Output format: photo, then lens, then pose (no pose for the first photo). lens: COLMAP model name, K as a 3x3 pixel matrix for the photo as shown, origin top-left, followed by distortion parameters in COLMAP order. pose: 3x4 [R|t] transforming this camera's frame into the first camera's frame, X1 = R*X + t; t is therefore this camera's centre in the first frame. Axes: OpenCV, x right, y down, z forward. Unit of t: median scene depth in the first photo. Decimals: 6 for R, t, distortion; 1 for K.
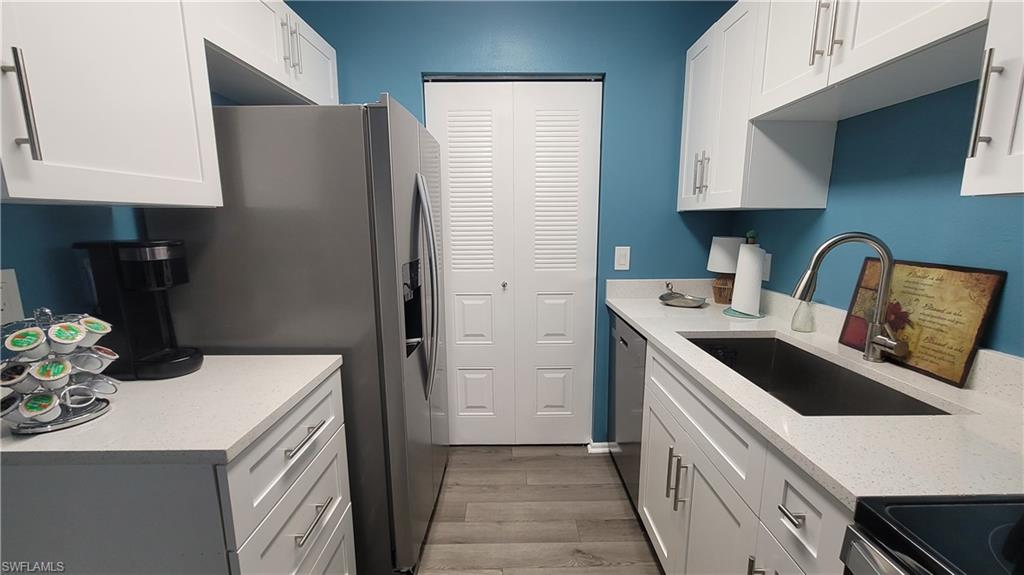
lens RADIAL K [[416.2, 0, 513.9], [0, 416.2, 292.4], [0, 0, 1]] dist [-0.003247, 0.000905]
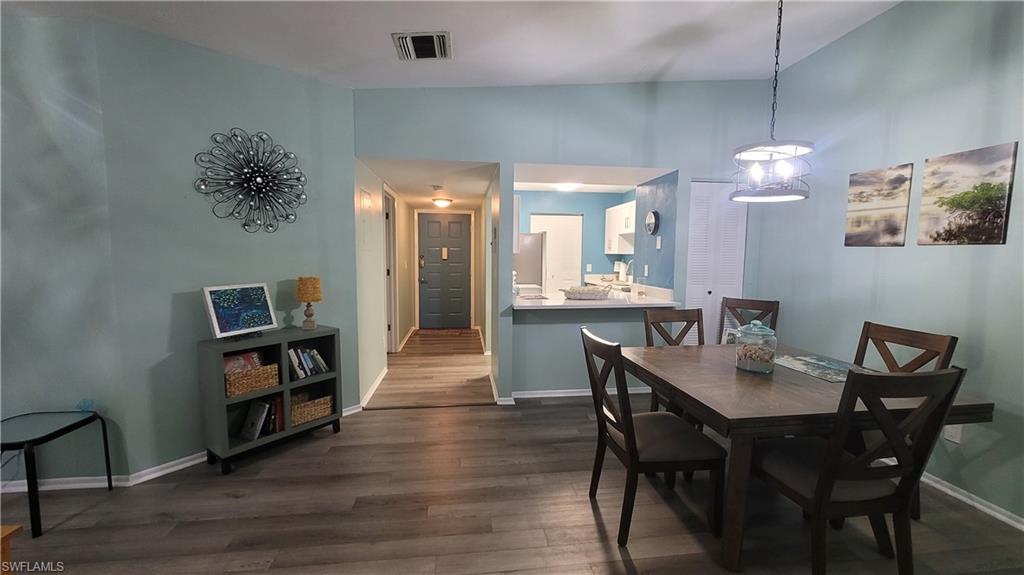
lens RADIAL K [[416.2, 0, 513.6], [0, 416.2, 292.4], [0, 0, 1]] dist [-0.003247, 0.000905]
pose [[0.992828, -0.000001, 0.119553, -0.869371], [0.008752, 0.997318, -0.072669, 0.413812], [-0.119233, 0.073194, 0.990165, -2.600571]]
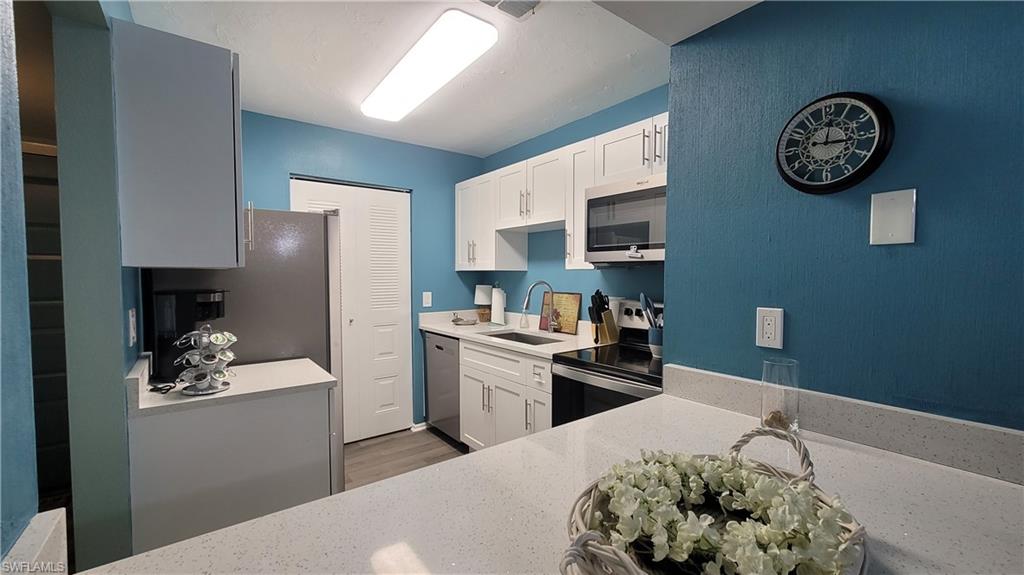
lens RADIAL K [[416.2, 0, 513.9], [0, 416.2, 290.2], [0, 0, 1]] dist [-0.003247, 0.000905]
pose [[0.798431, -0.021437, 0.601705, -0.533232], [0.101706, 0.989807, -0.099694, 0.094206], [-0.593435, 0.140795, 0.792472, -0.579430]]
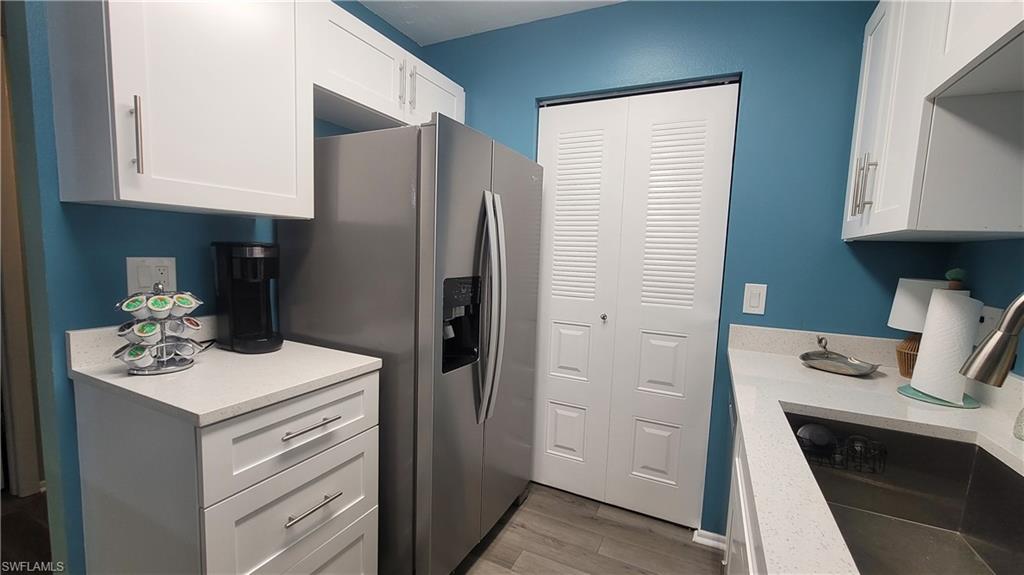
lens RADIAL K [[416.2, 0, 518.1], [0, 416.2, 292.4], [0, 0, 1]] dist [-0.003247, 0.000905]
pose [[0.896296, 0.080414, -0.436104, 0.245851], [-0.116674, 0.991535, -0.056961, 0.002776], [0.427832, 0.101936, 0.898092, 0.133904]]
